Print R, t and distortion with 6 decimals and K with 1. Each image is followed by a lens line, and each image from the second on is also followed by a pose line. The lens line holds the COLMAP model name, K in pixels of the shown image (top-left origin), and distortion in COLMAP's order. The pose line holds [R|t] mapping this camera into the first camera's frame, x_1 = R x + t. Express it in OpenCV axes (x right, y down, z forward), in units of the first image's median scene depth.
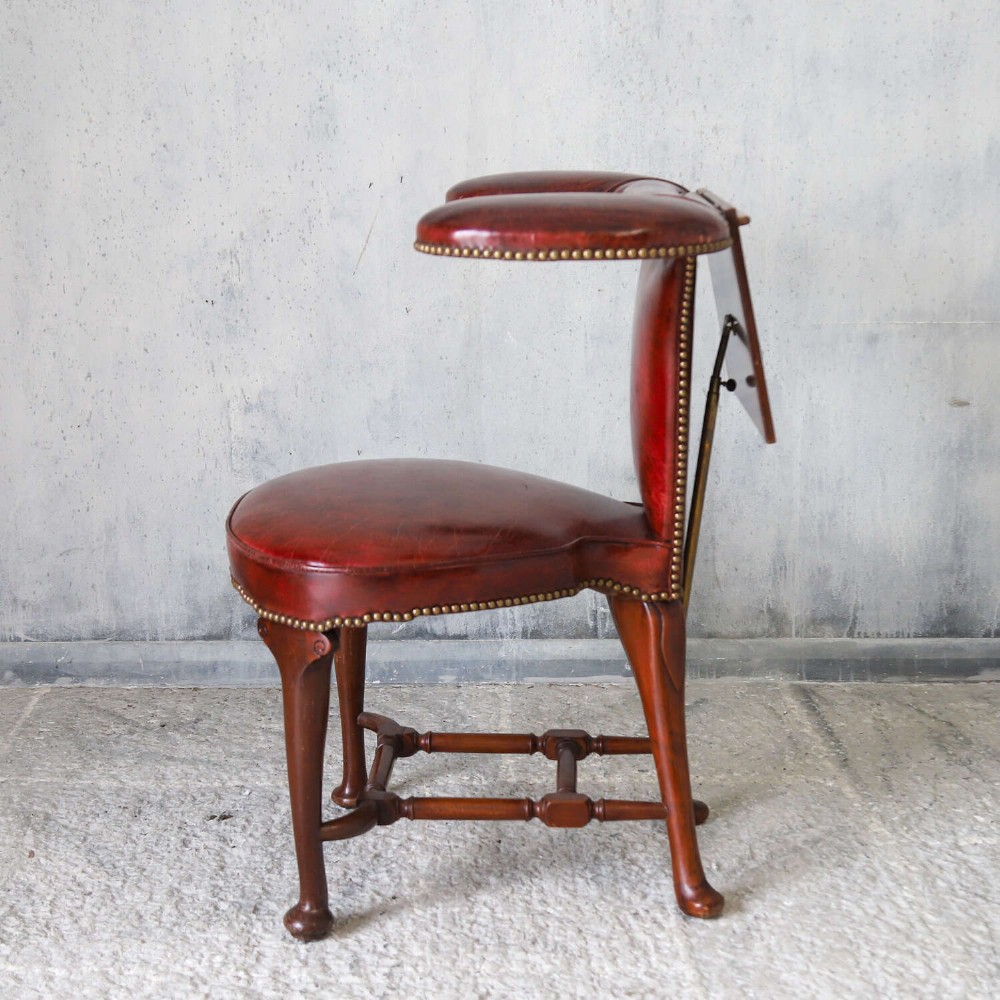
lens RADIAL K [[2041.3, 0, 499.1], [0, 2041.3, 487.5], [0, 0, 1]] dist [0.014099, 0.000000]
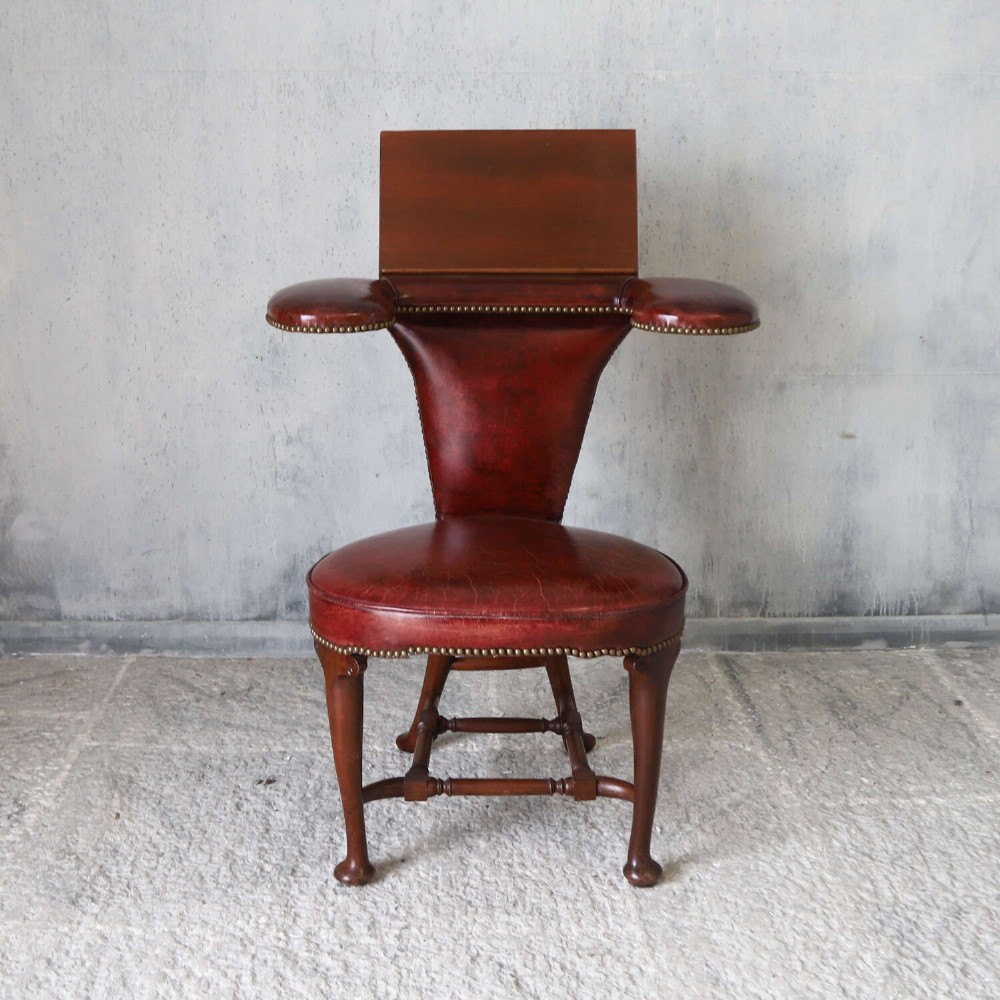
lens RADIAL K [[1517.9, 0, 506.1], [0, 1517.9, 396.4], [0, 0, 1]] dist [-0.109094, 0.000000]
pose [[0.999931, 0.000682, 0.011701, 0.000494], [-0.000628, 0.999989, -0.004604, -0.063909], [-0.011704, 0.004596, 0.999921, 0.060230]]
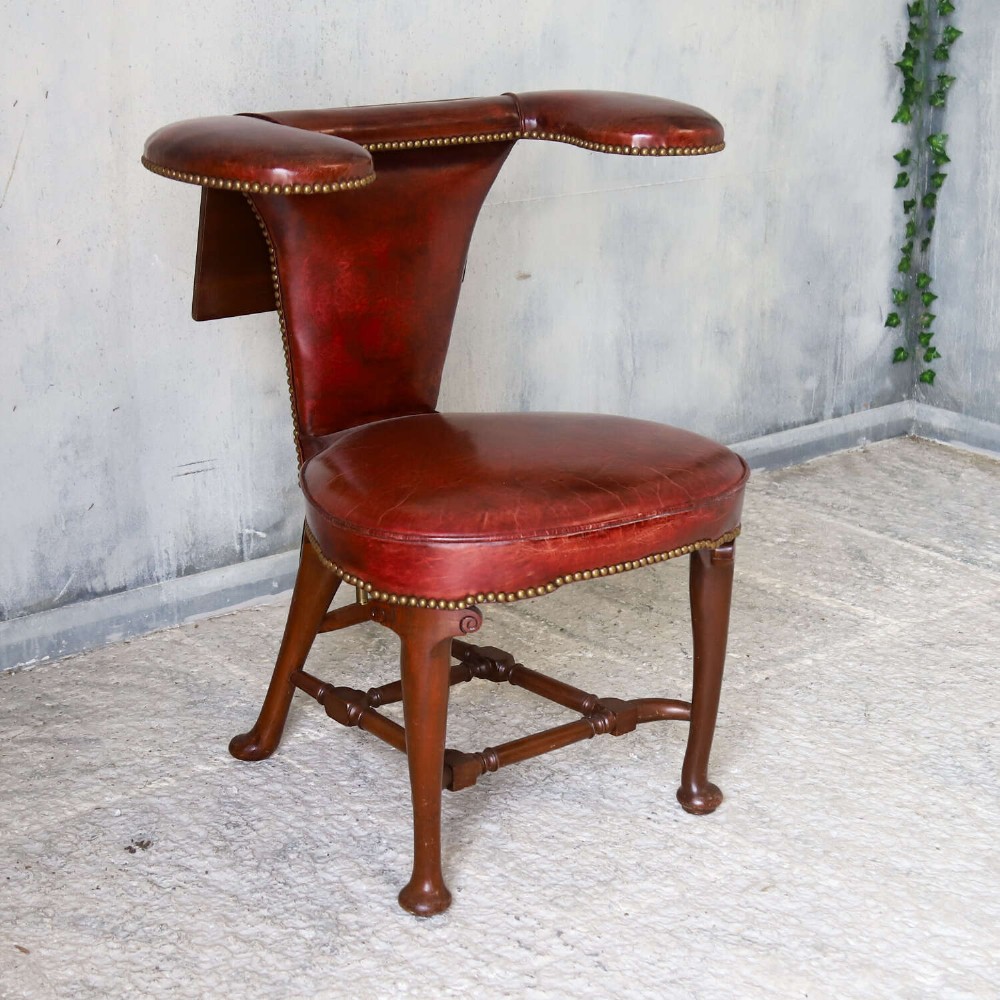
lens RADIAL K [[2072.0, 0, 502.8], [0, 2072.0, 459.0], [0, 0, 1]] dist [-0.004522, 0.000000]
pose [[0.764277, -0.165661, 0.623248, -0.483318], [0.107034, 0.985624, 0.130728, -0.092658], [-0.635944, -0.033203, 0.771021, 0.185426]]
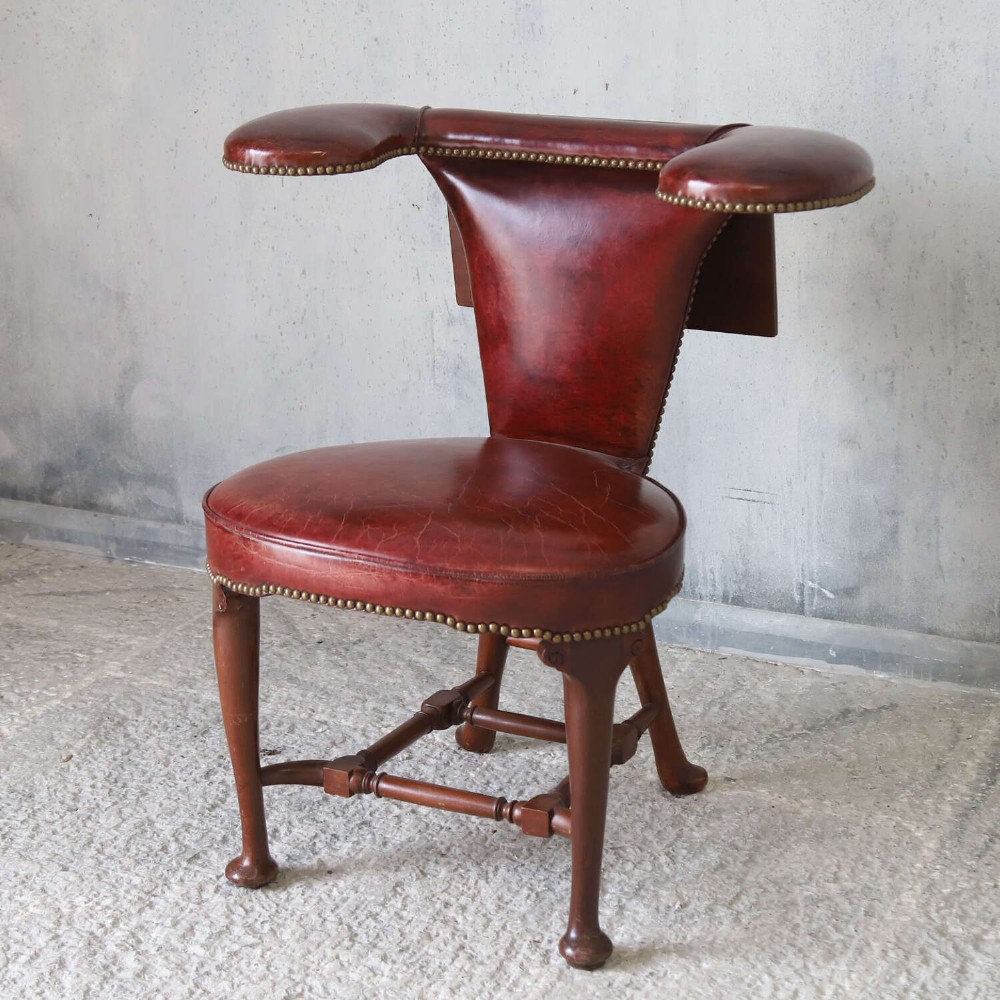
lens RADIAL K [[2322.2, 0, 491.5], [0, 2322.2, 416.3], [0, 0, 1]] dist [0.036131, 0.000000]
pose [[0.897669, 0.110396, -0.426618, 0.365313], [-0.085449, 0.993343, 0.077251, -0.081637], [0.432306, -0.032892, 0.901127, 0.044780]]
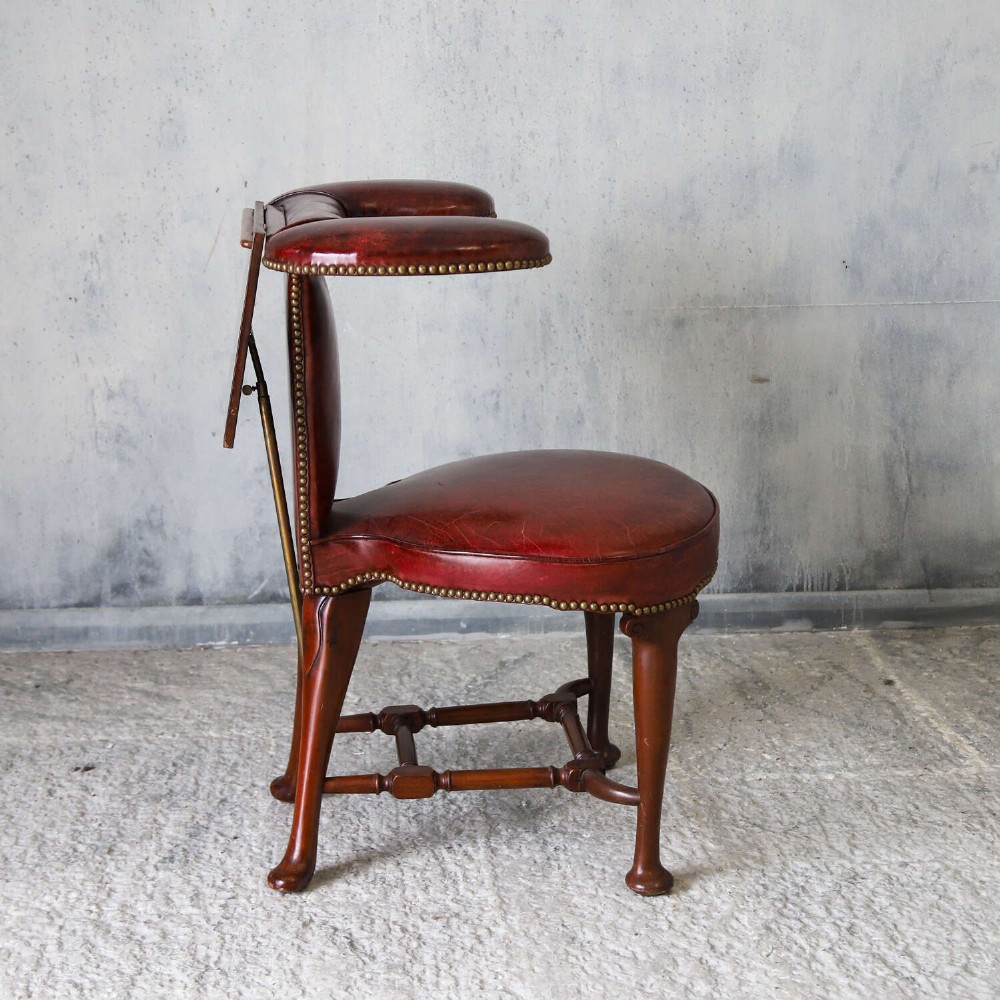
lens RADIAL K [[1959.1, 0, 441.7], [0, 1959.1, 493.1], [0, 0, 1]] dist [0.013531, 0.000000]
pose [[0.999740, -0.017441, 0.014693, 0.039104], [0.017074, 0.999549, 0.024709, -0.009755], [-0.015117, -0.024452, 0.999587, -0.055133]]
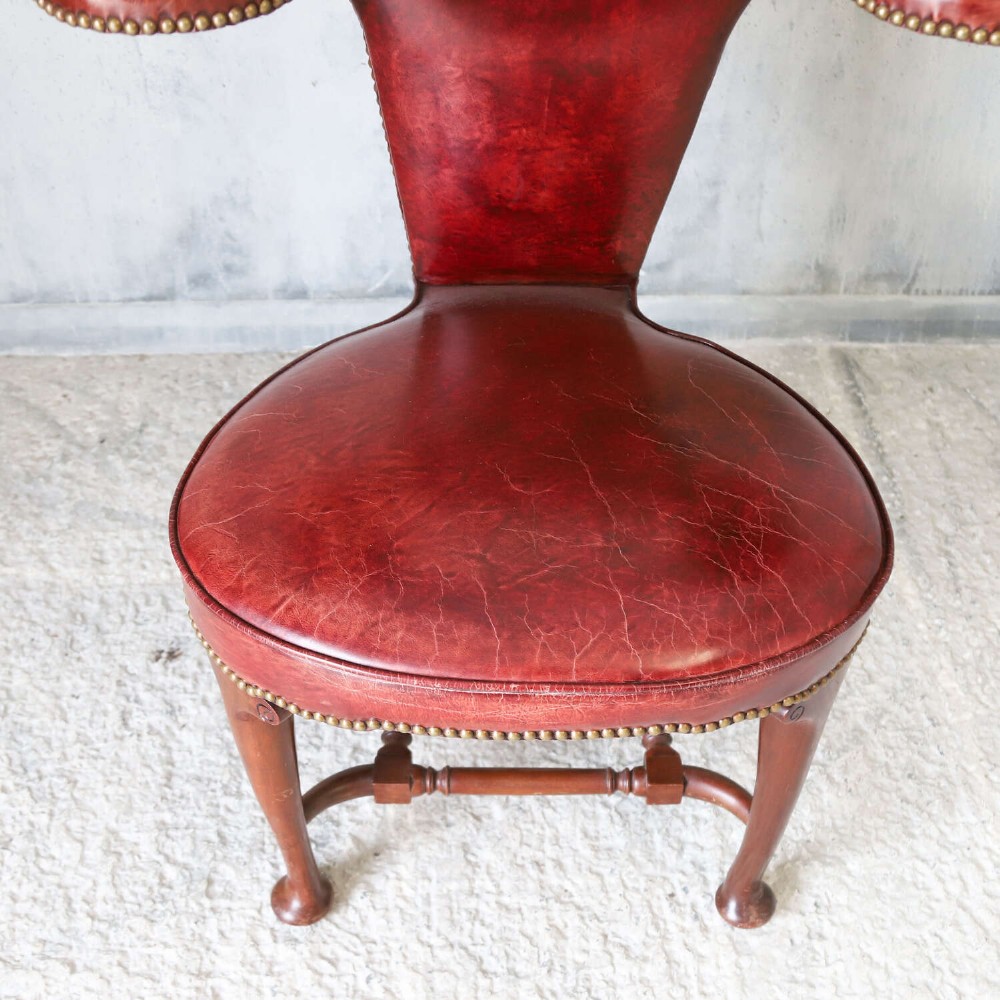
lens RADIAL K [[1432.7, 0, 506.5], [0, 1432.7, 650.2], [0, 0, 1]] dist [-0.069879, 0.000000]
pose [[0.999724, -0.003342, 0.023259, -0.010060], [-0.011013, 0.807739, 0.589438, -0.163797], [-0.020757, -0.589531, 0.807479, 0.463703]]
